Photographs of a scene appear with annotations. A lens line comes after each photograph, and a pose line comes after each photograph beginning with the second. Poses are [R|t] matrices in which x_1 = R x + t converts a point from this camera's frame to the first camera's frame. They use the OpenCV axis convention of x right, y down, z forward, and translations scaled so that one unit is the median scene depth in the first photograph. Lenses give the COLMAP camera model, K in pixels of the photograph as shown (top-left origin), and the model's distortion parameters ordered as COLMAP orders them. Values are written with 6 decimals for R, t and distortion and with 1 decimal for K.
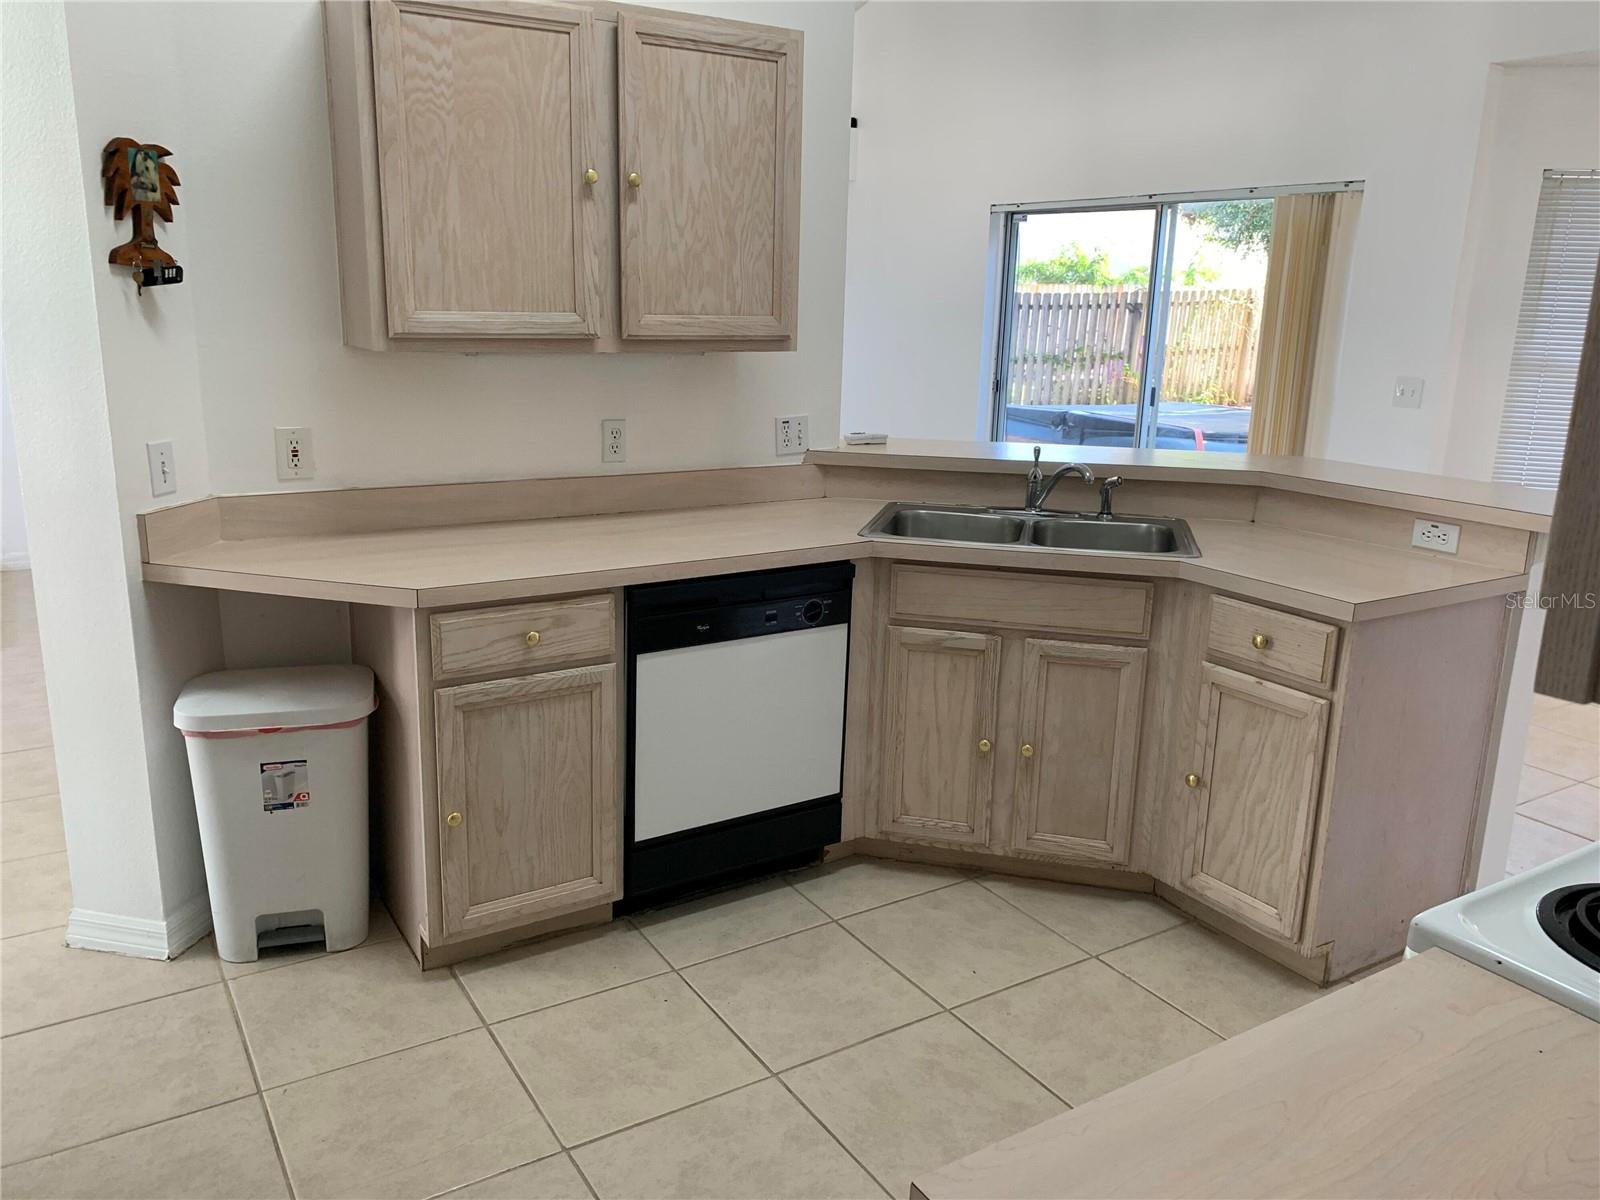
lens RADIAL K [[1220.7, 0, 797.6], [0, 1220.7, 599.3], [0, 0, 1]] dist [0.000969, -0.000737]
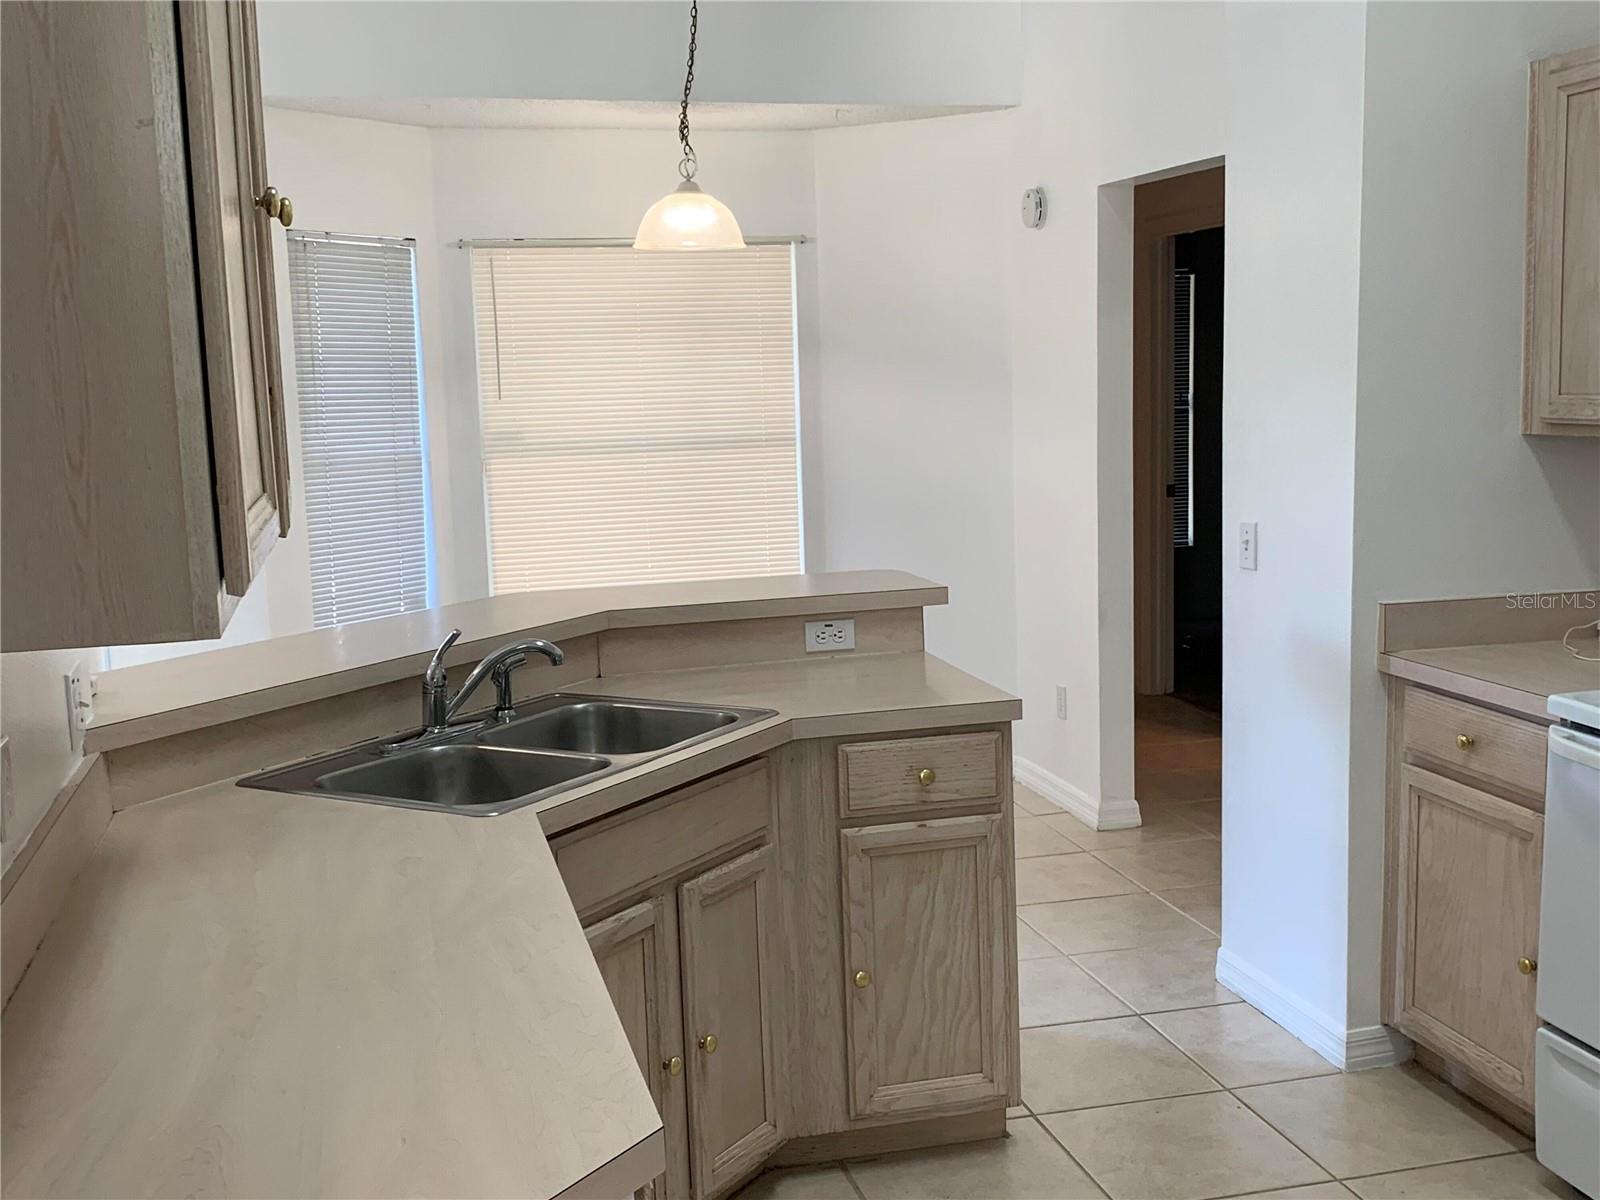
lens RADIAL K [[1691.7, 0, 799.2], [0, 1691.7, 601.2], [0, 0, 1]] dist [0.081764, 0.000000]
pose [[0.294954, -0.155555, 0.942764, -0.688382], [0.266894, 0.960801, 0.075030, -0.180604], [-0.917480, 0.229488, 0.324909, 0.609582]]
